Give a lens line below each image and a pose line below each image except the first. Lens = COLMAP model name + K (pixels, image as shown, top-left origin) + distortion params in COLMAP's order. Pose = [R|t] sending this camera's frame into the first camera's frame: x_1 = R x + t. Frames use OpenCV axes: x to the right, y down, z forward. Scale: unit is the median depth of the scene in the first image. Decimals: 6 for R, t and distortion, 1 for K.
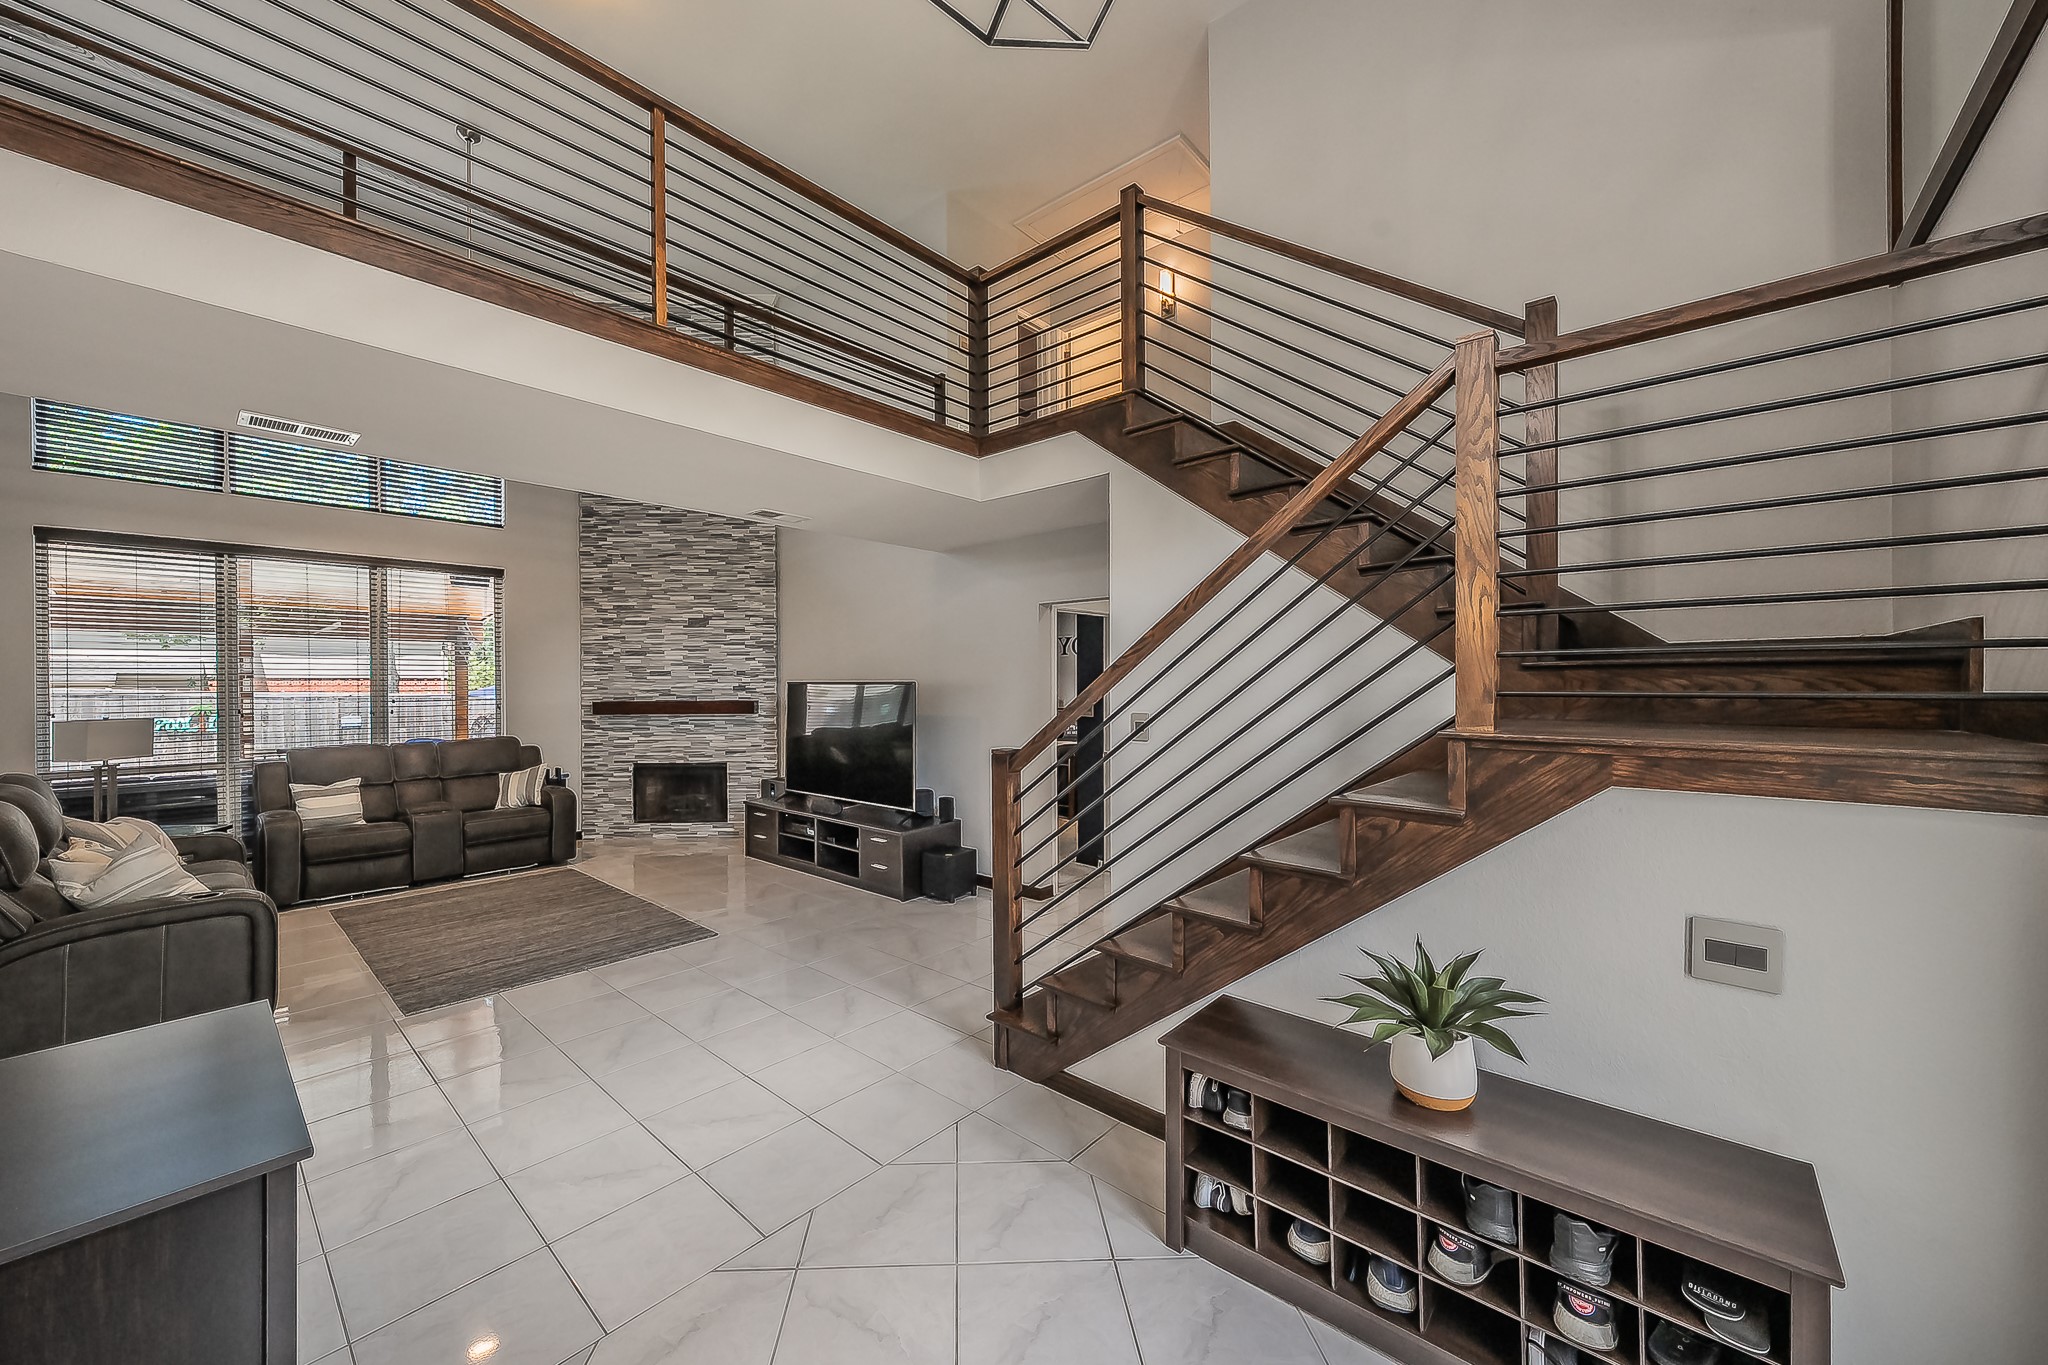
lens RADIAL K [[799.6, 0, 986.1], [0, 799.6, 686.9], [0, 0, 1]] dist [-0.004115, 0.000282]
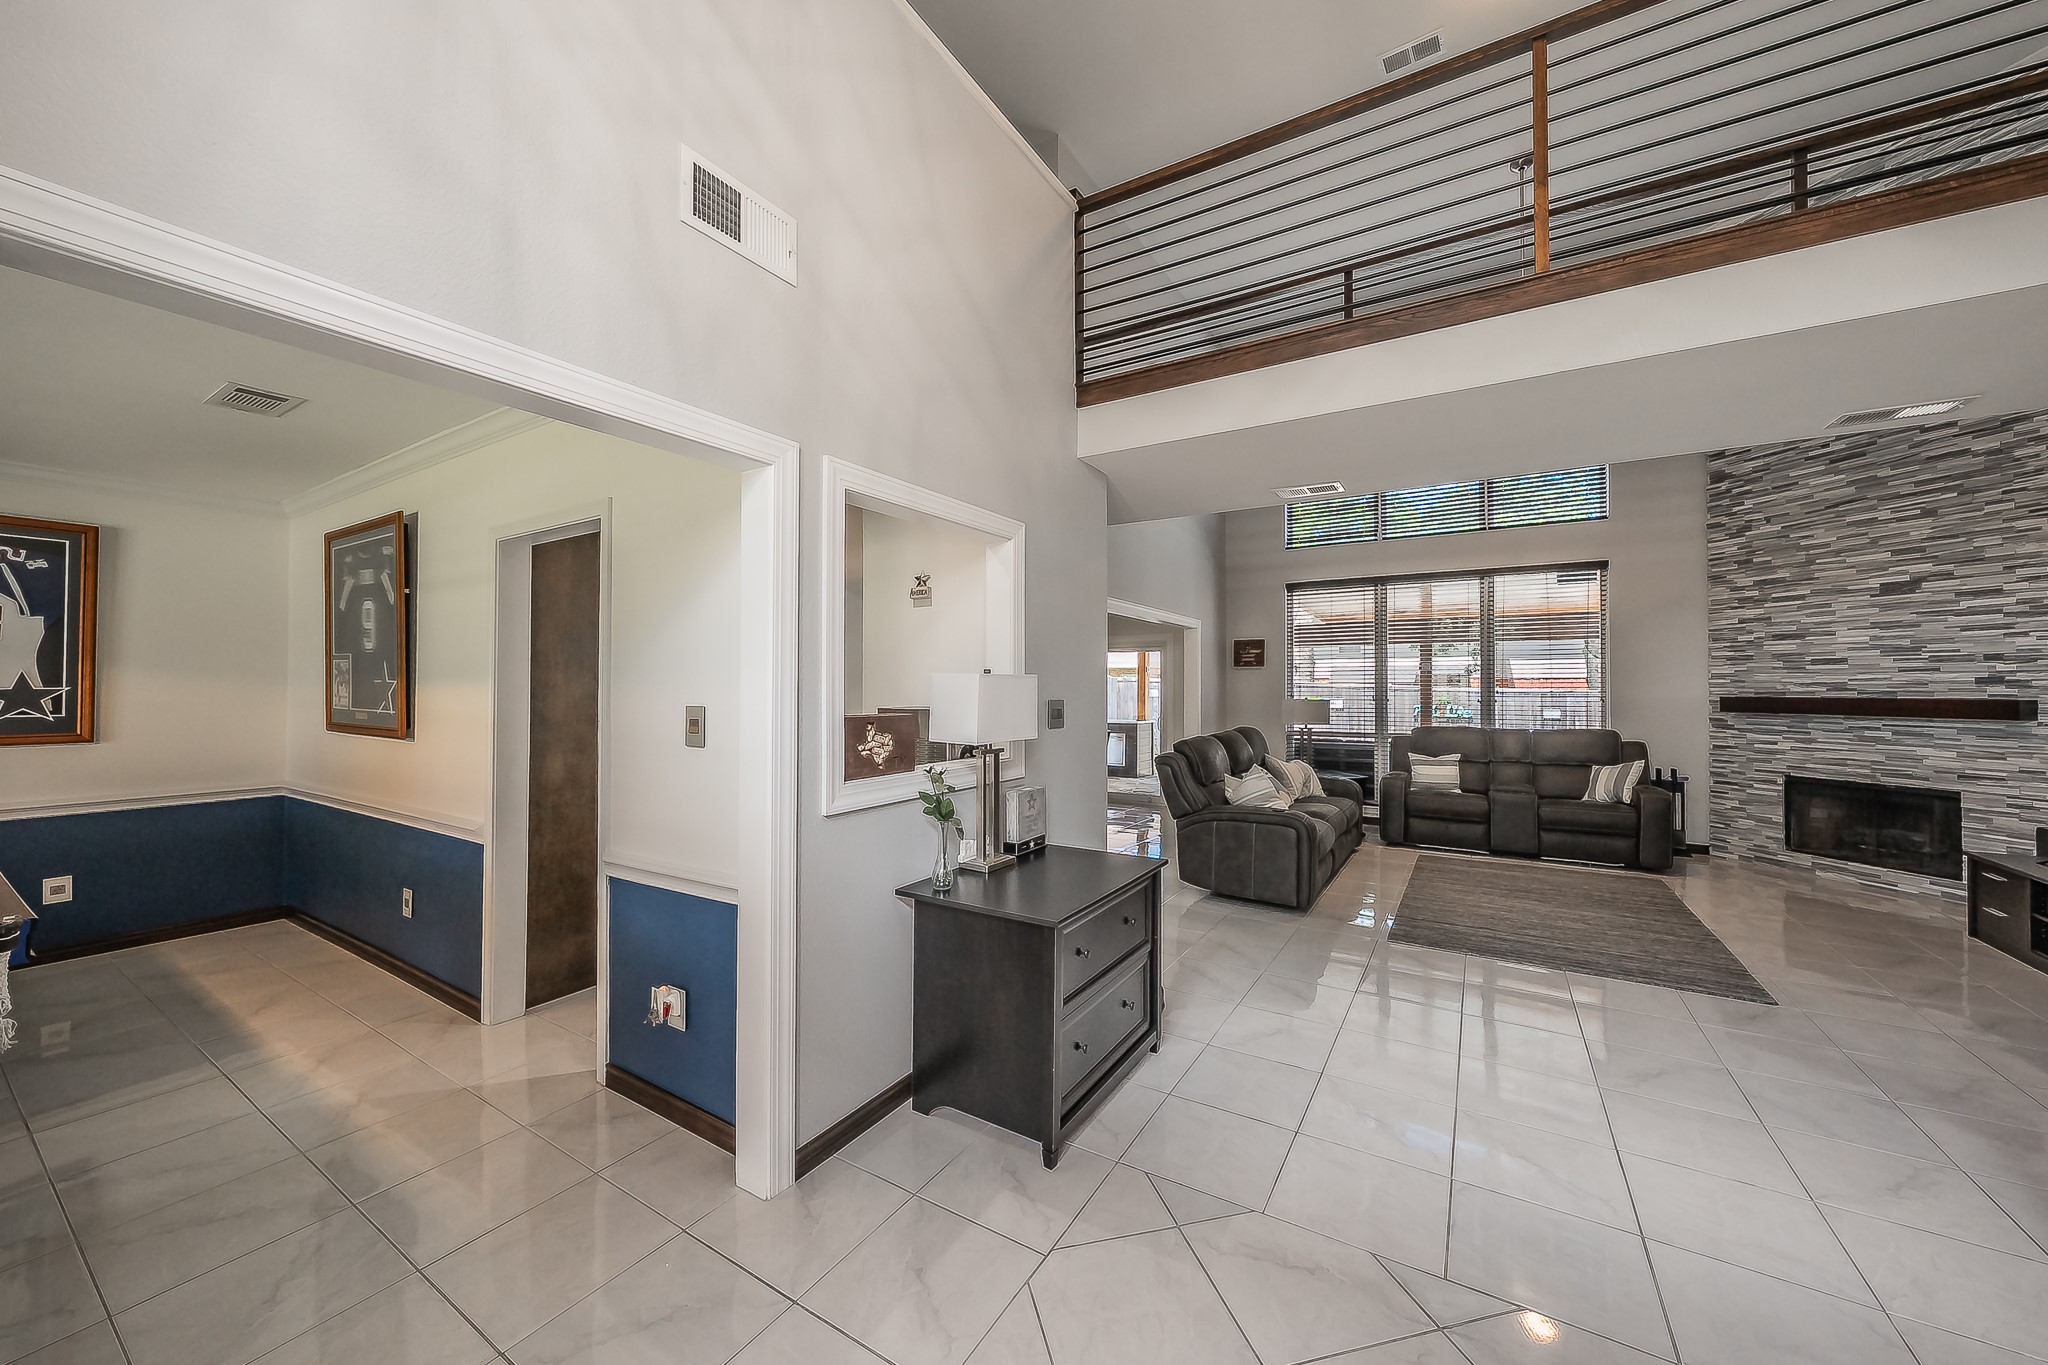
lens RADIAL K [[714.6, 0, 1010.3], [0, 714.6, 680.6], [0, 0, 1]] dist [0.000047, -0.000016]
pose [[0.173697, -0.003881, -0.984791, 0.145043], [-0.006414, 0.999967, -0.005072, 0.011329], [0.984778, 0.007198, 0.173666, 0.130421]]
